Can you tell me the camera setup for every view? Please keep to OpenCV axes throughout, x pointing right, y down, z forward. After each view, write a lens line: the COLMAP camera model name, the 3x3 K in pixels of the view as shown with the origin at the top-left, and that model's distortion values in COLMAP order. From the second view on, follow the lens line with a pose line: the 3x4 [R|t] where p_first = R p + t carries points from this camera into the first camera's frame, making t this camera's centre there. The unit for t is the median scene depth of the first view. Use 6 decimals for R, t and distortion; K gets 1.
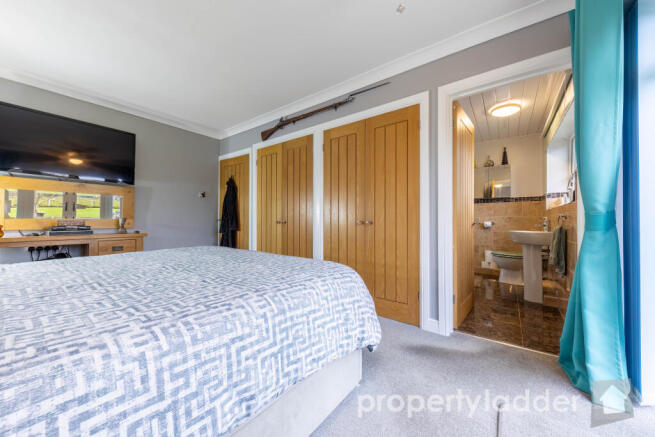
lens RADIAL K [[240.1, 0, 328.0], [0, 240.1, 219.2], [0, 0, 1]] dist [0.000242, 0.000235]
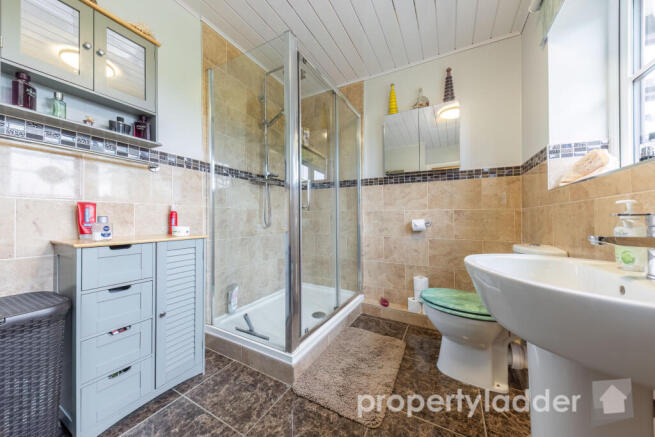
lens RADIAL K [[227.4, 0, 327.2], [0, 227.4, 216.2], [0, 0, 1]] dist [0.001235, -0.000112]
pose [[0.990115, -0.011460, 0.139786, 0.425135], [0.010337, 0.999908, 0.008761, -0.002630], [-0.139874, -0.007229, 0.990143, 0.576227]]
